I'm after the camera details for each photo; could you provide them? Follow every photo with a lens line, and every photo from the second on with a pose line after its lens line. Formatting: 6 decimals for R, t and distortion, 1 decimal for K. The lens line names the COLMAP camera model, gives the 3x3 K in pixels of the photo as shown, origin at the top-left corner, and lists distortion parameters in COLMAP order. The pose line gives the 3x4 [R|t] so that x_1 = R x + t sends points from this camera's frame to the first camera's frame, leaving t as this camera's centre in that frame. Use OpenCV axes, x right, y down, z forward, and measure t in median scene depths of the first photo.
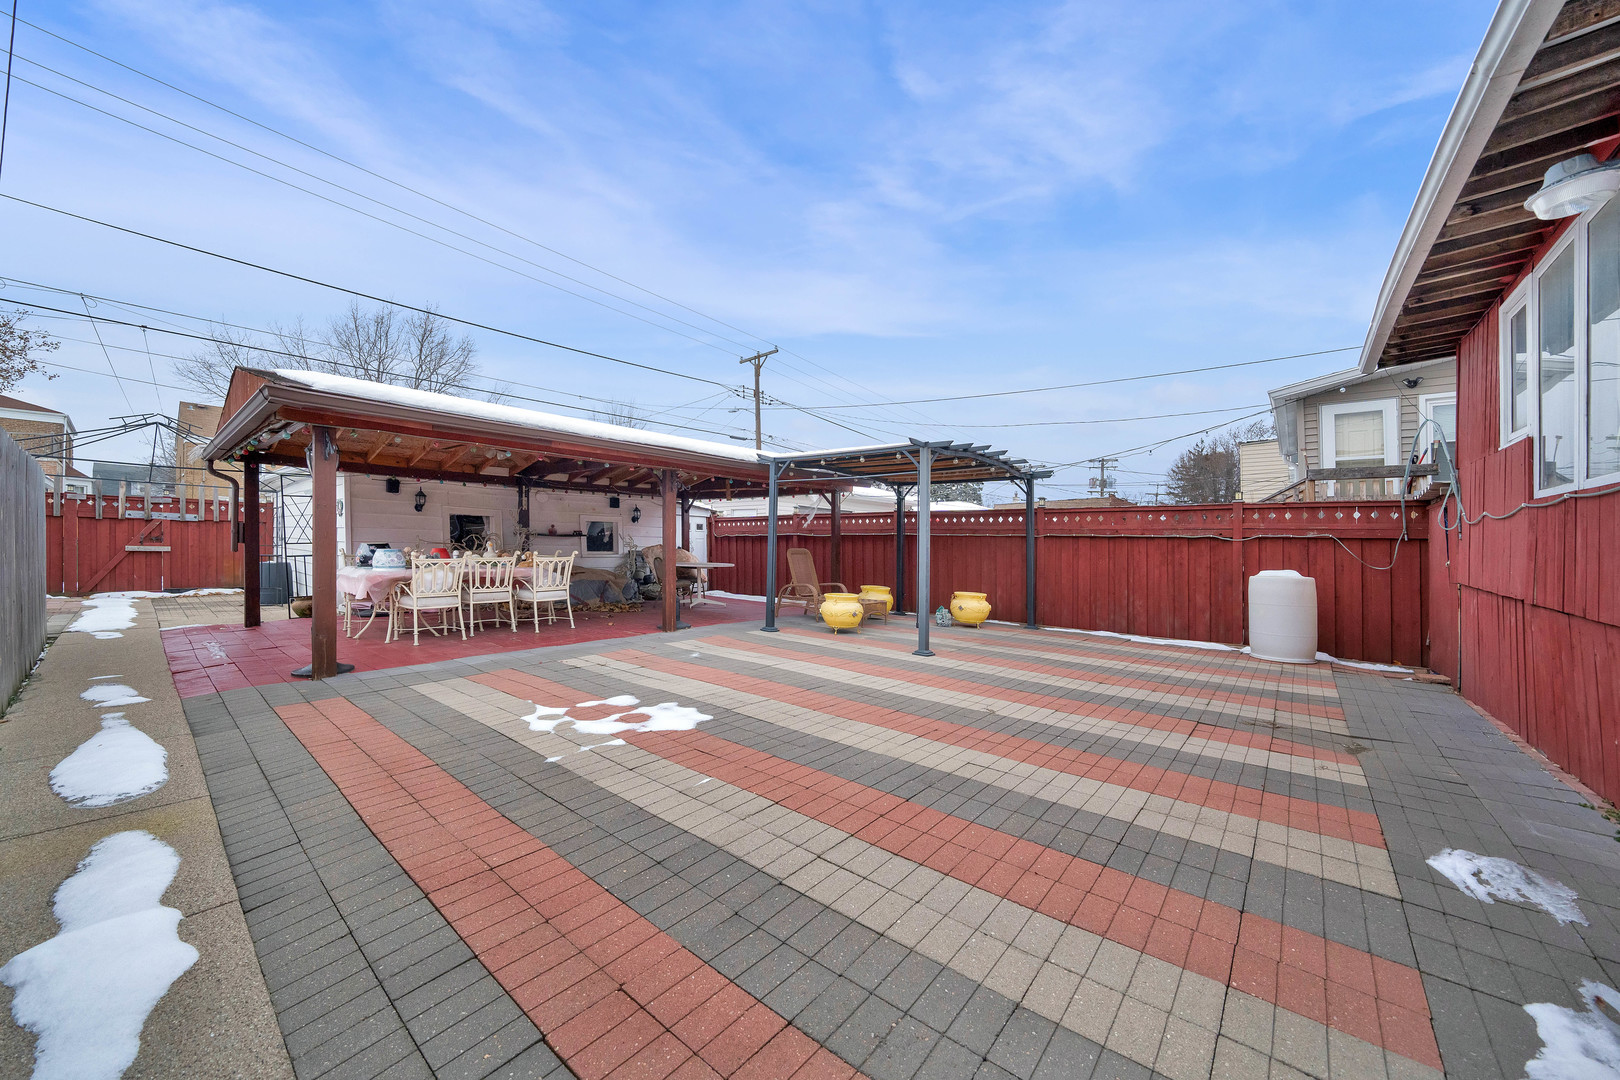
lens RADIAL K [[581.4, 0, 811.2], [0, 581.4, 531.8], [0, 0, 1]] dist [-0.022320, 0.000041]
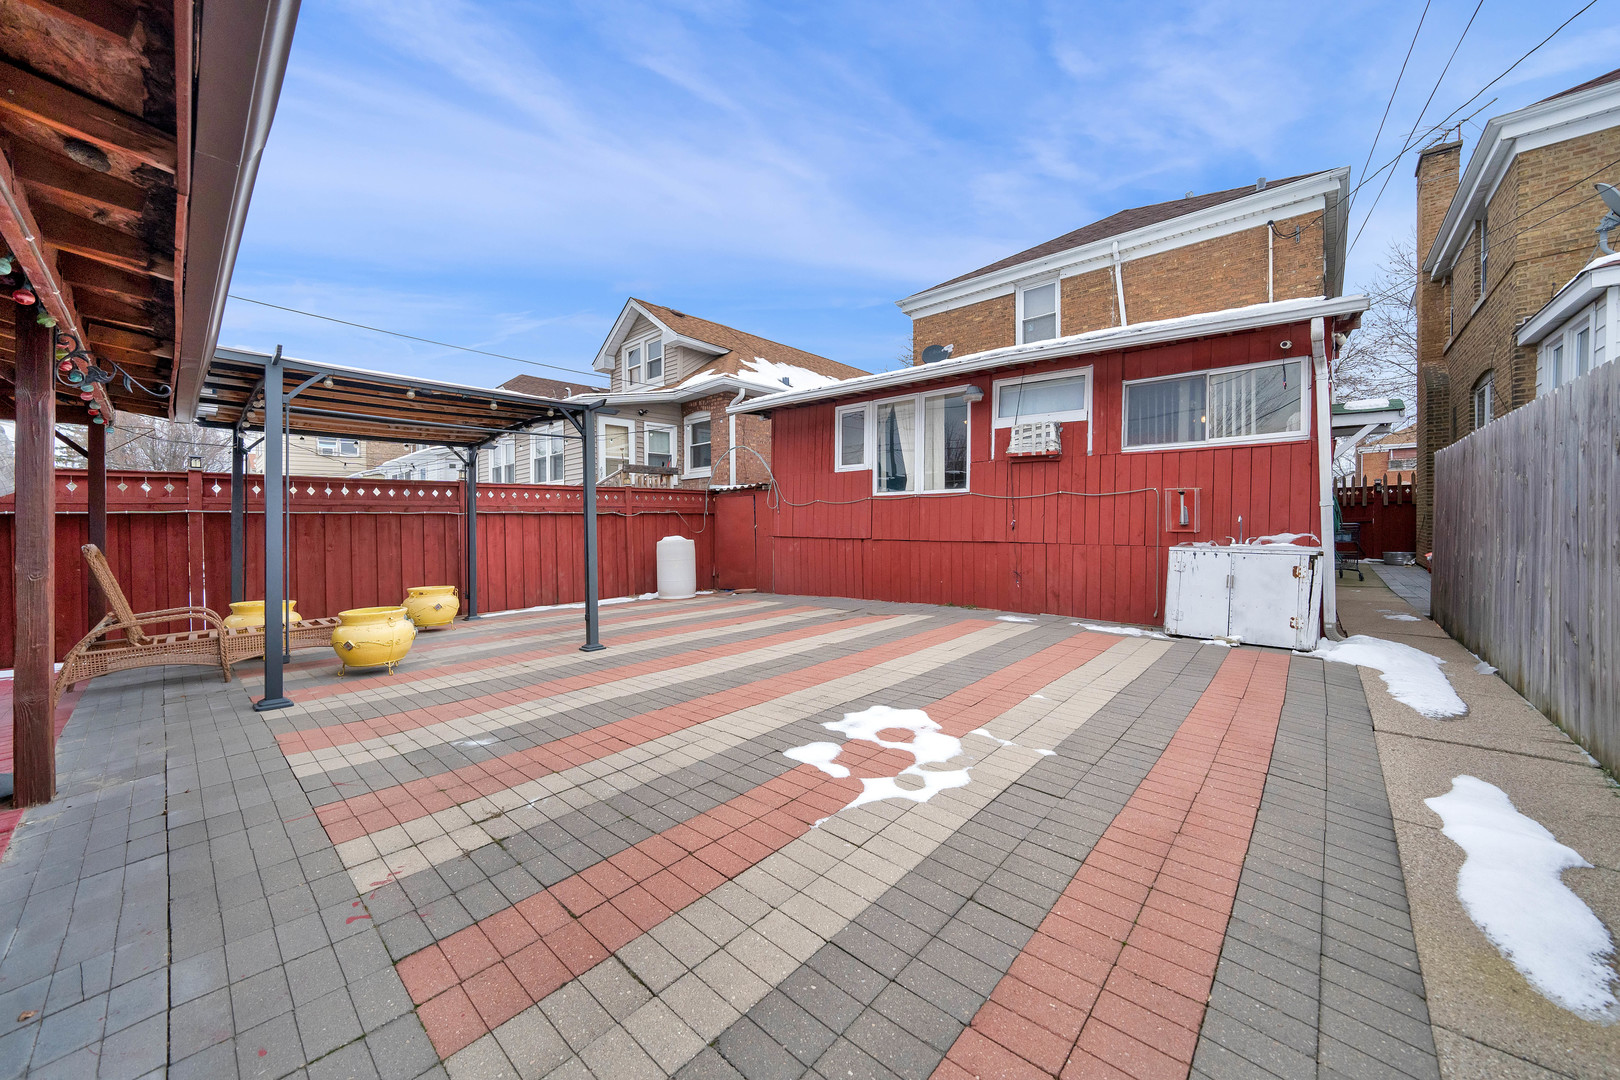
lens RADIAL K [[581.8, 0, 794.7], [0, 581.8, 548.0], [0, 0, 1]] dist [-0.007308, -0.000044]
pose [[0.044821, -0.065027, 0.996876, -1.029549], [-0.005135, 0.997851, 0.065322, -0.001021], [-0.998982, -0.008046, 0.044391, 1.012623]]
